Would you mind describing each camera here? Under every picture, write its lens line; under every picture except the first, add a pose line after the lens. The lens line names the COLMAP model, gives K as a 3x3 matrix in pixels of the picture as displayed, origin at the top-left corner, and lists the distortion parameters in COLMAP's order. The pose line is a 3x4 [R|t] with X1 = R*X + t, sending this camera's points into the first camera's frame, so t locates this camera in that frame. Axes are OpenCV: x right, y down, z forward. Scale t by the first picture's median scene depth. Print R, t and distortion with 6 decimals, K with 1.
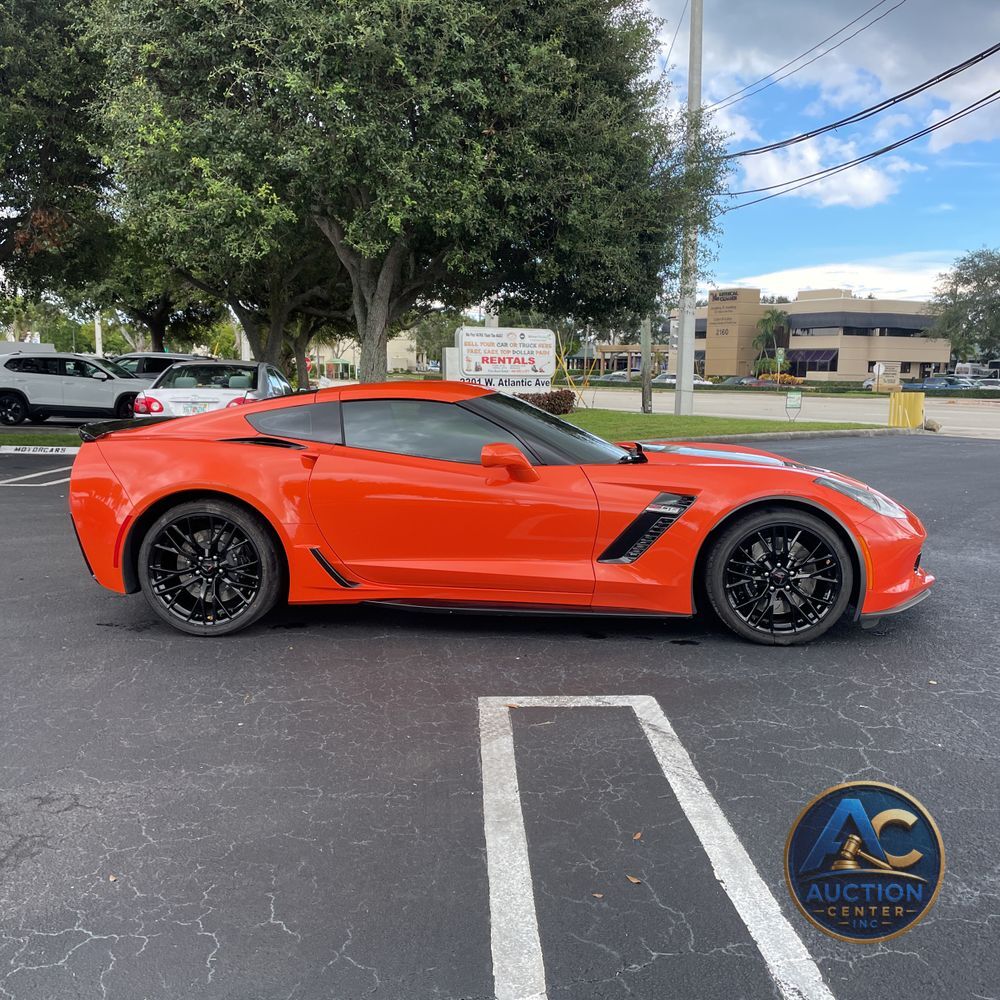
lens RADIAL K [[1021.7, 0, 500.0], [0, 1021.7, 500.0], [0, 0, 1]] dist [0.075992, -0.093748]
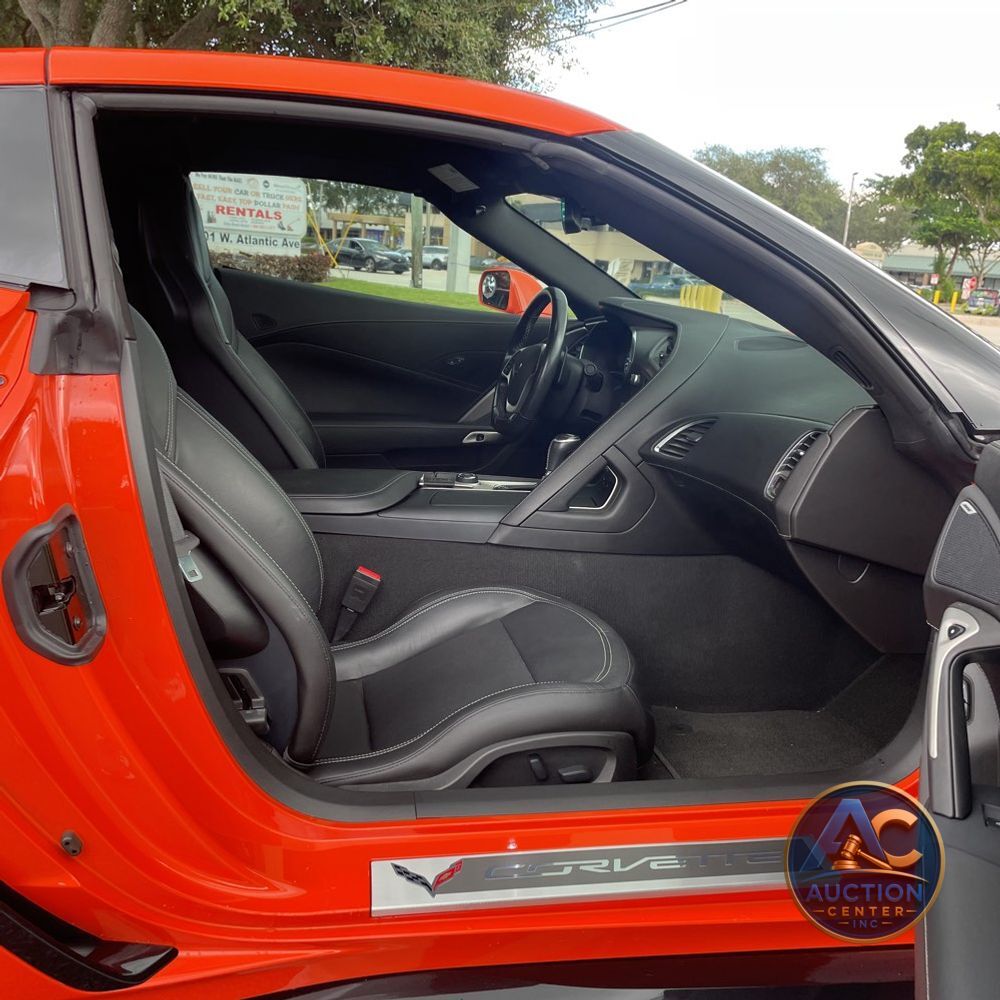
lens RADIAL K [[1016.4, 0, 515.2], [0, 1016.4, 494.5], [0, 0, 1]] dist [0.092161, -0.129926]
pose [[0.959413, -0.001058, 0.282002, -0.020269], [-0.030502, 0.993737, 0.107501, -0.005336], [-0.280349, -0.111739, 0.953372, 0.120608]]
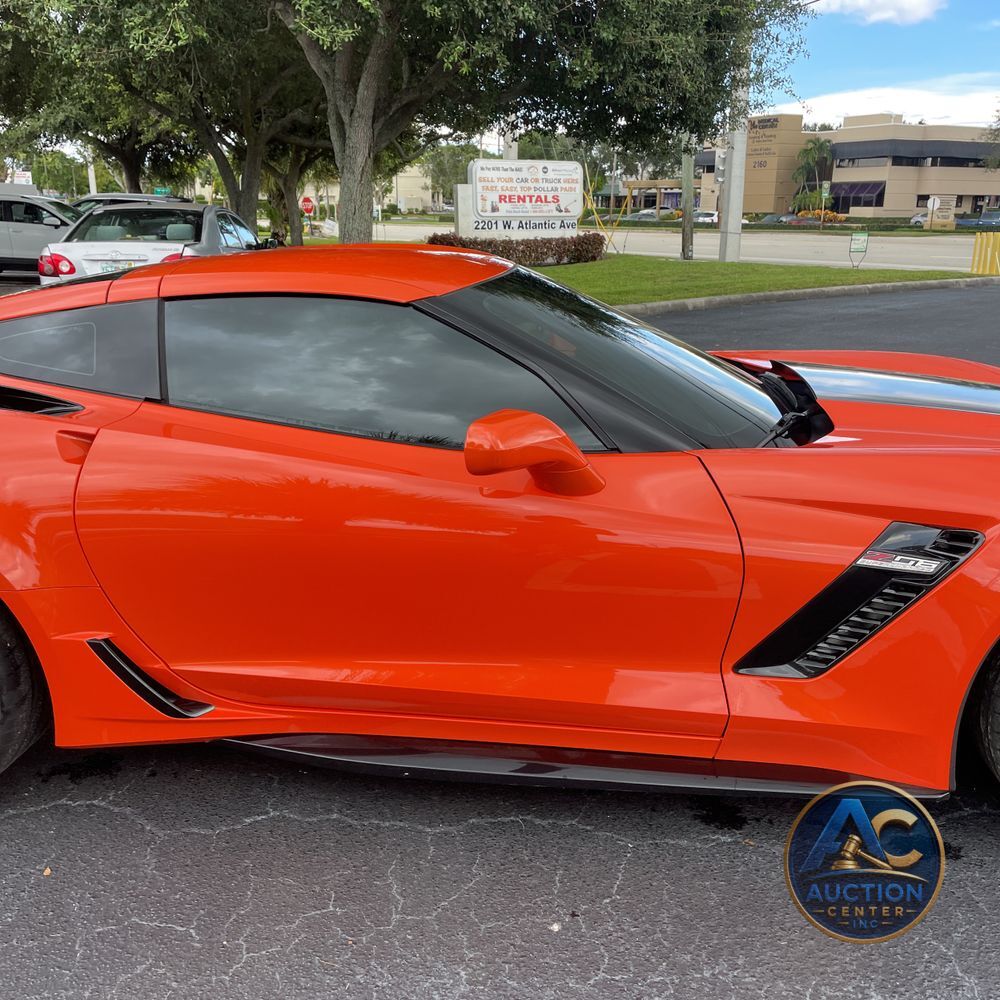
lens RADIAL K [[1021.7, 0, 500.0], [0, 1021.7, 500.0], [0, 0, 1]] dist [0.075992, -0.093748]
pose [[0.999774, -0.003829, -0.020914, 0.000608], [0.006901, 0.988834, 0.148862, -0.012263], [0.020110, -0.148973, 0.988637, 0.087647]]
